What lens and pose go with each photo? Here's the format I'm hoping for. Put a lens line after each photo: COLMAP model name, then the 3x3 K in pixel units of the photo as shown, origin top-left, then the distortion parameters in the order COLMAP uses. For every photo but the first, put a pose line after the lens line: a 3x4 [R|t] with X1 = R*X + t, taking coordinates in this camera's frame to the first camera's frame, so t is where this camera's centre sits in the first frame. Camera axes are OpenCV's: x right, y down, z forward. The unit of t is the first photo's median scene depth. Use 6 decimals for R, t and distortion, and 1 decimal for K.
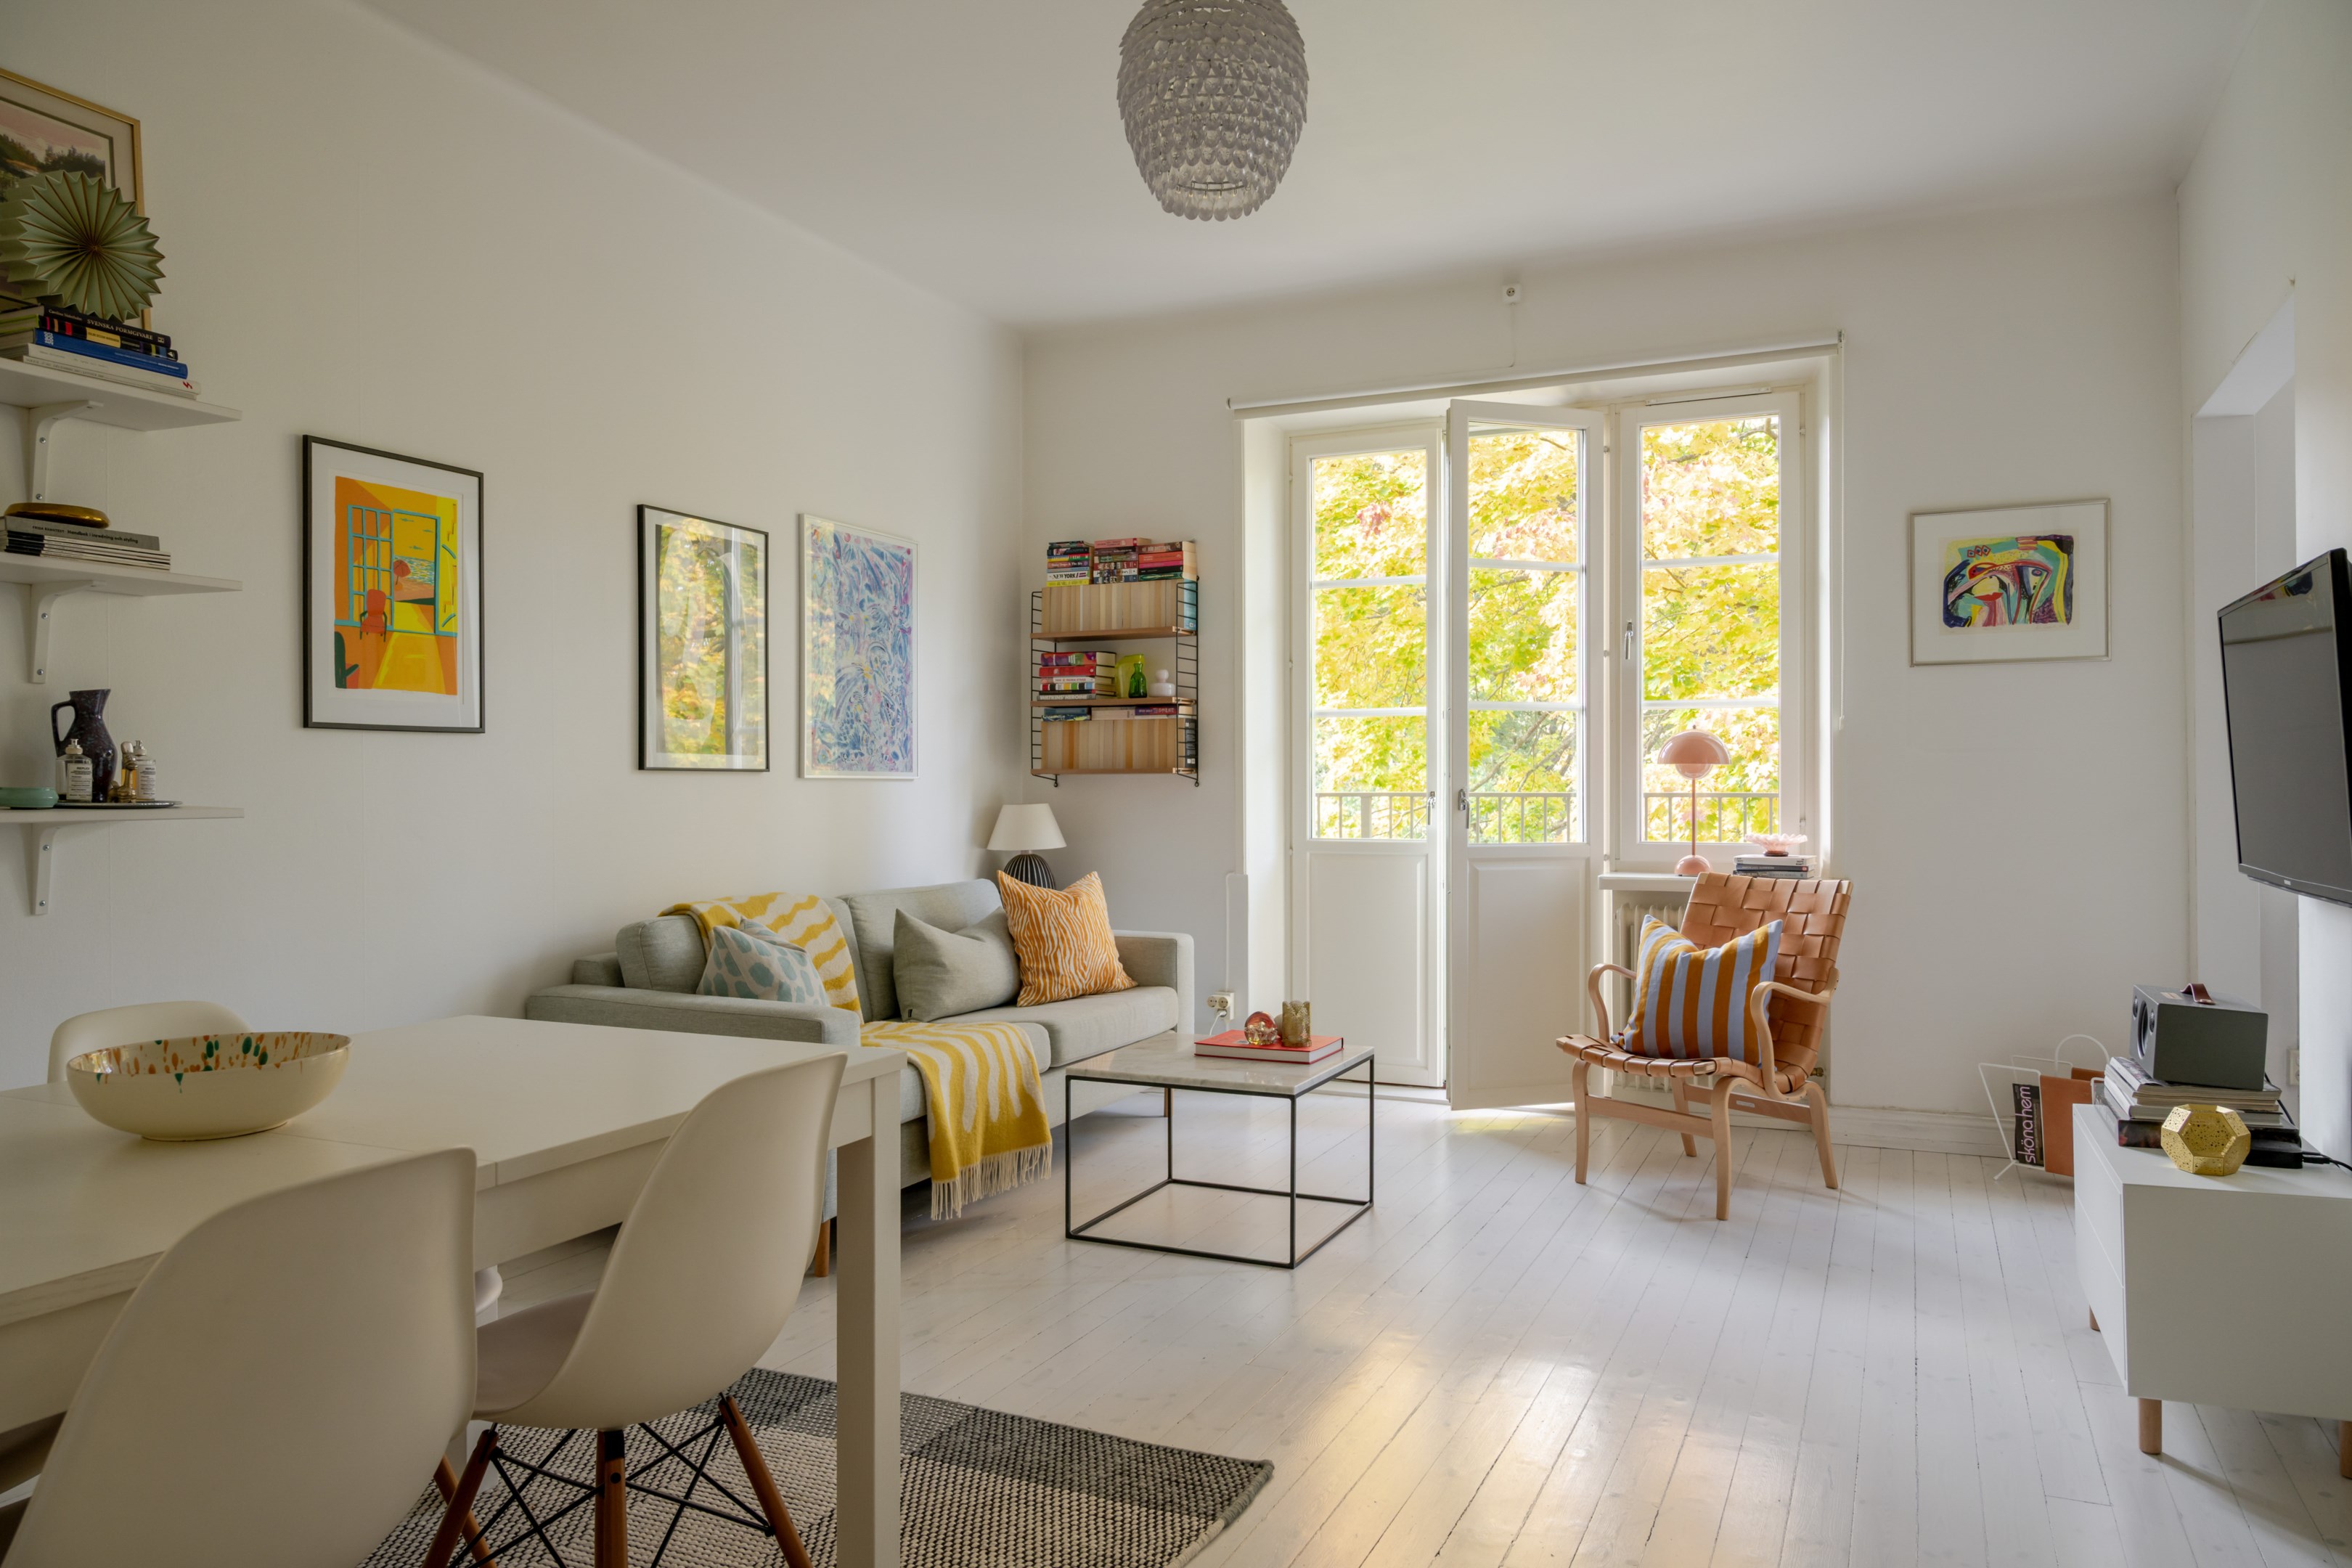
lens RADIAL K [[1570.8, 0, 1176.0], [0, 1570.8, 784.0], [0, 0, 1]] dist [-0.004264, 0.001978]
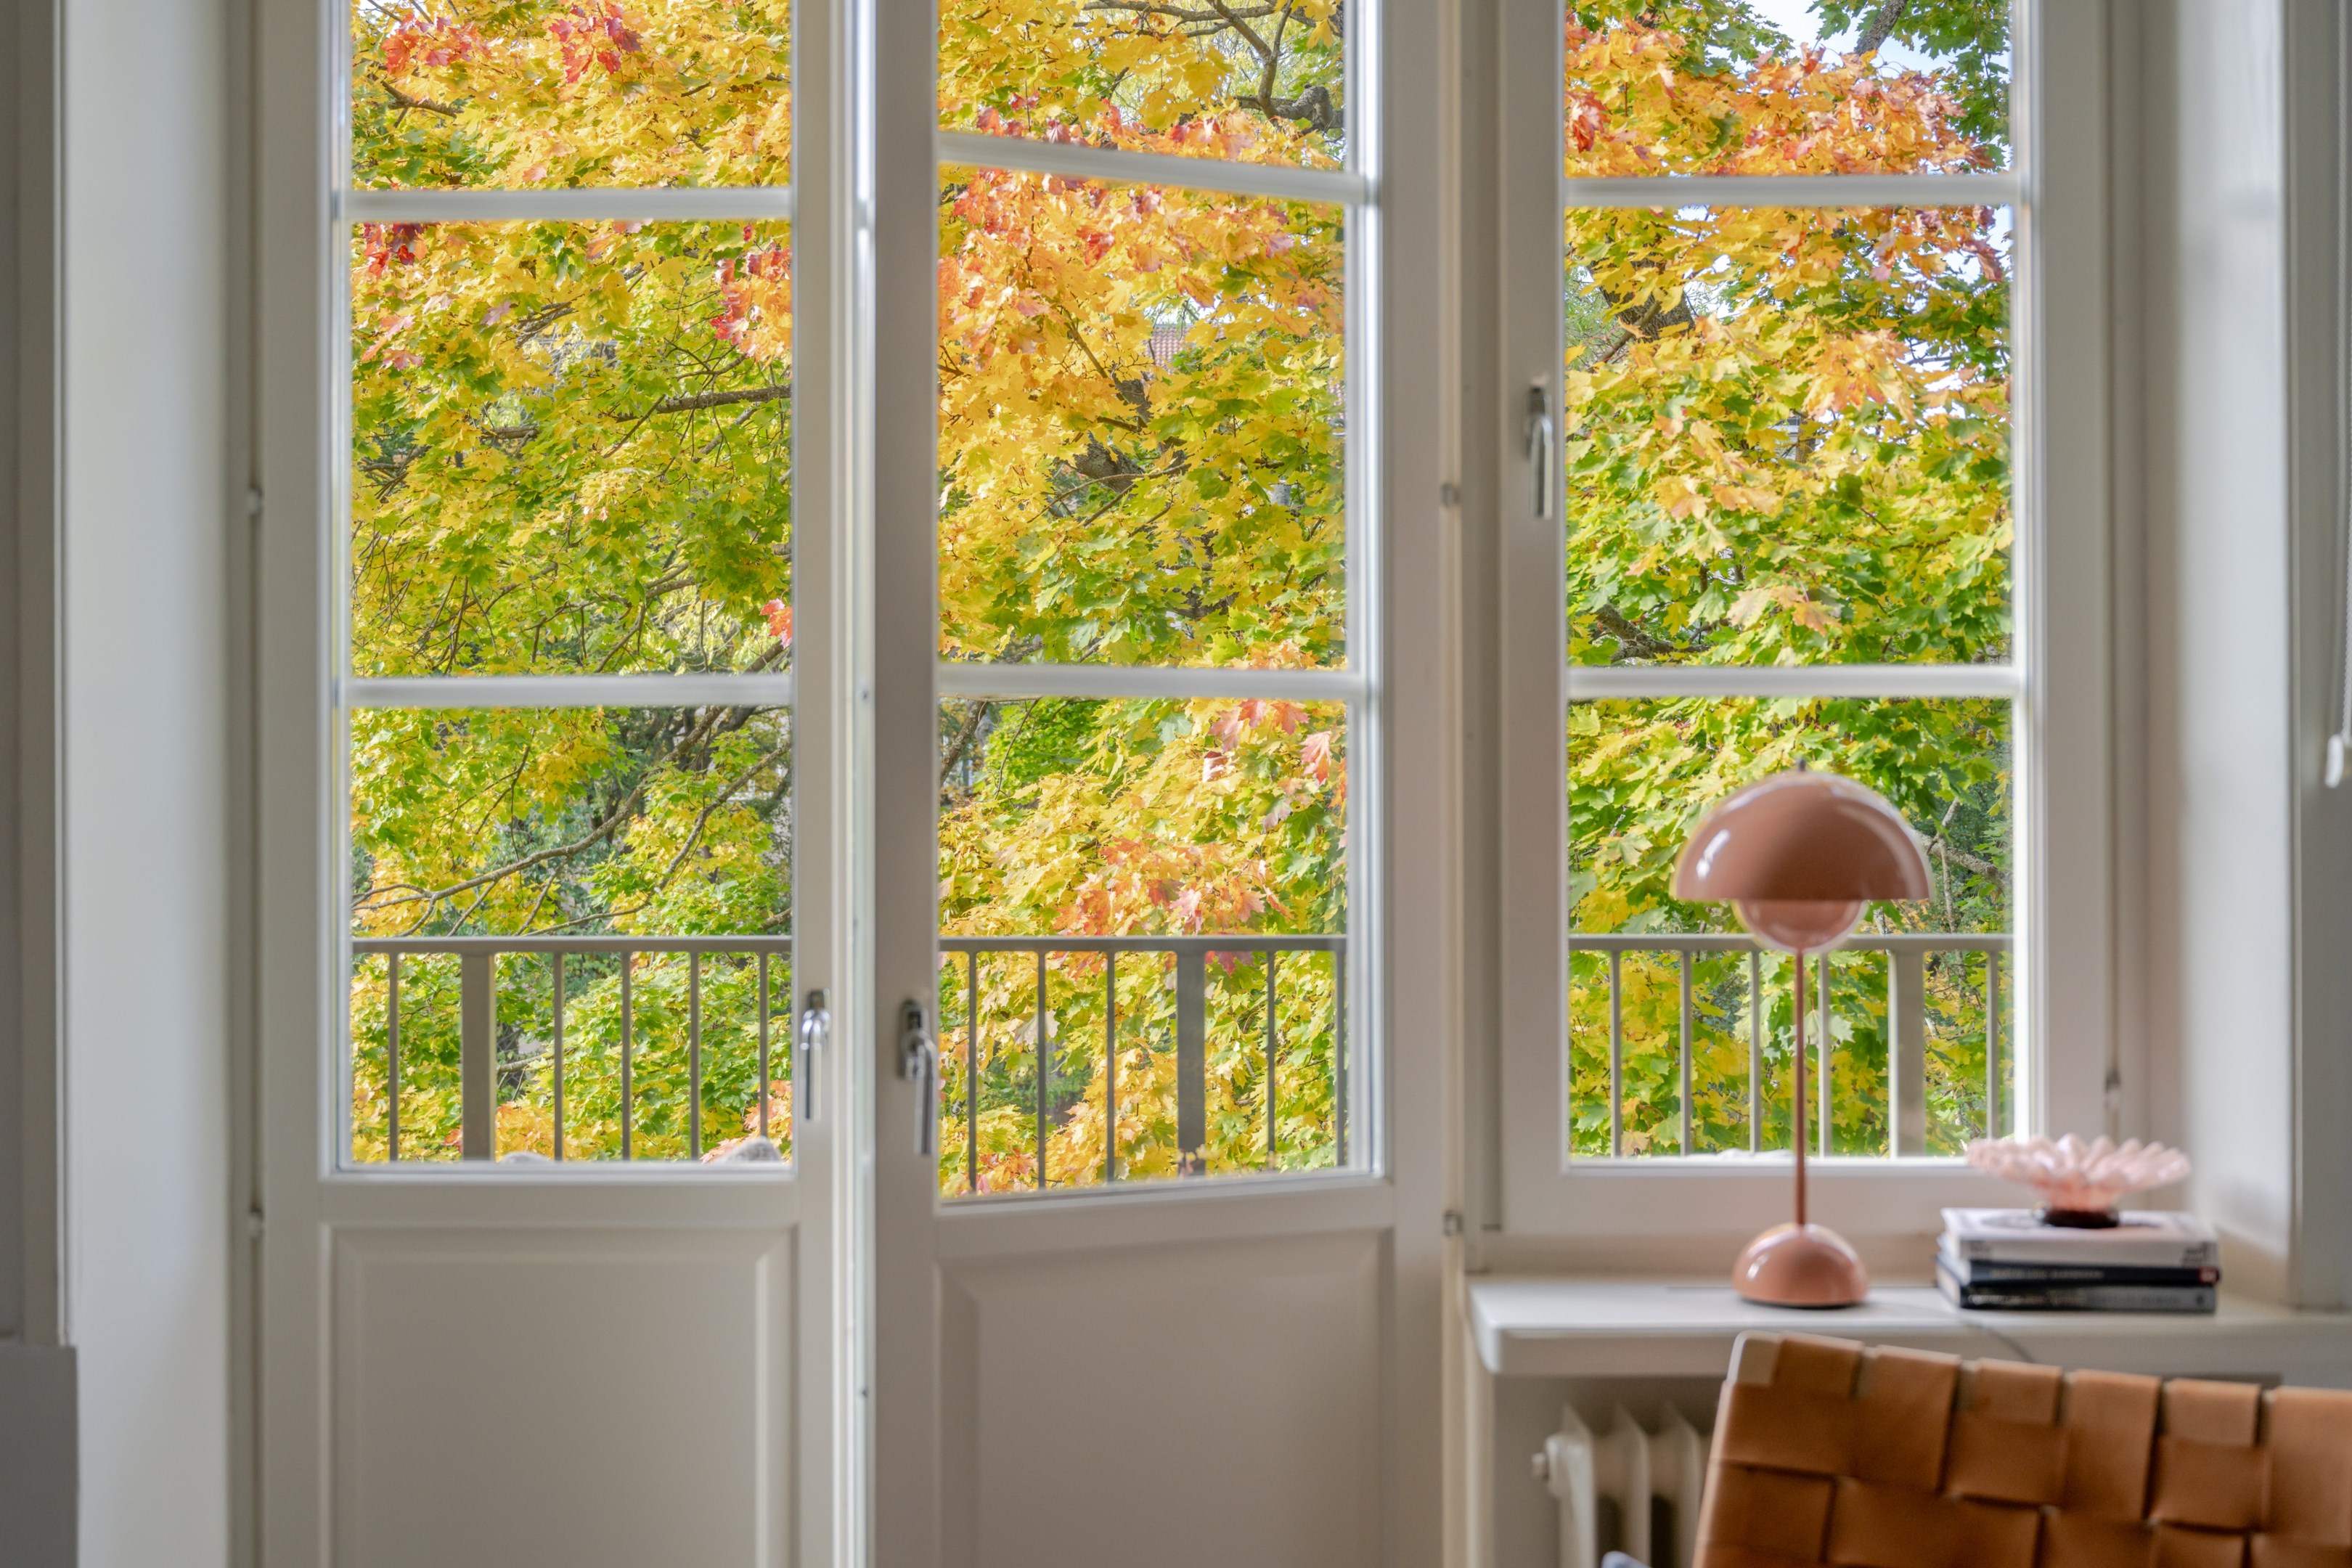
lens RADIAL K [[2774.7, 0, 1176.0], [0, 2774.7, 784.0], [0, 0, 1]] dist [0.006648, 0.003241]
pose [[0.913635, 0.000477, 0.406535, 0.028679], [0.001704, 0.999986, -0.005003, -0.029593], [-0.406532, 0.005264, 0.913622, 0.575921]]
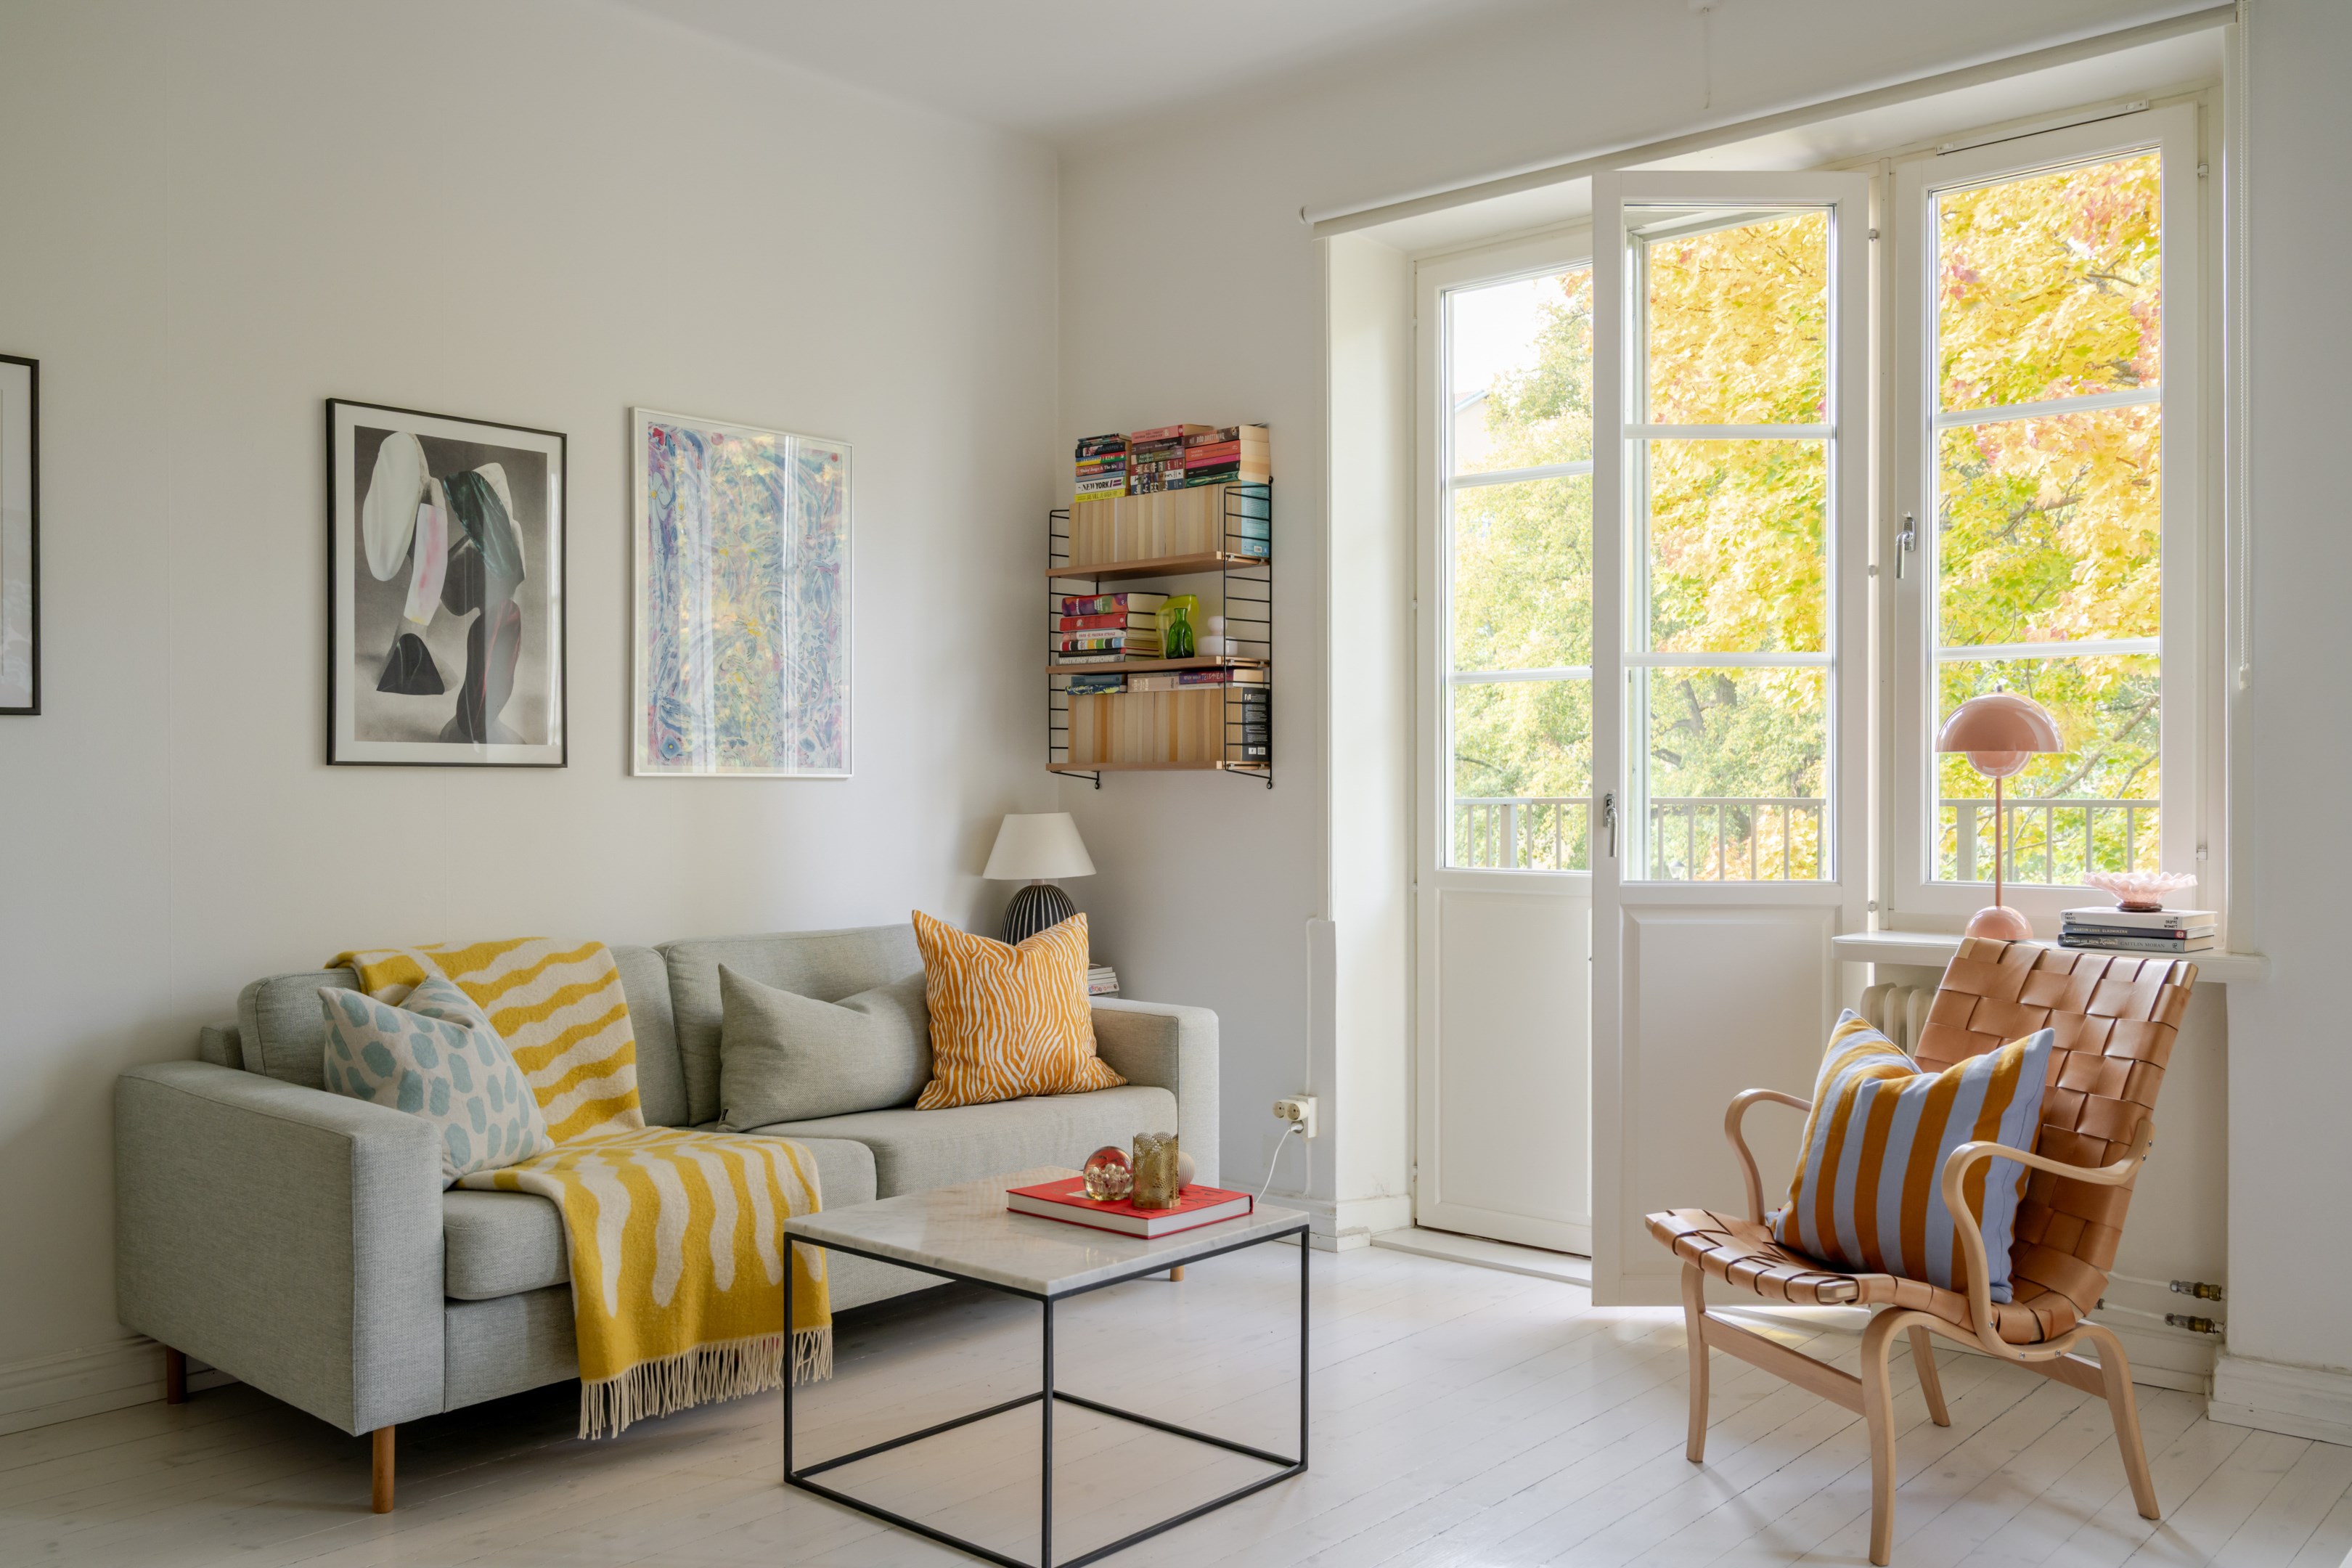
lens RADIAL K [[1964.0, 0, 1176.0], [0, 1964.0, 784.0], [0, 0, 1]] dist [0.000181, -0.005681]
pose [[0.957934, 0.000697, -0.286987, 0.237152], [-0.000685, 1.000000, 0.000143, -0.000558], [0.286987, 0.000059, 0.957935, 0.197725]]
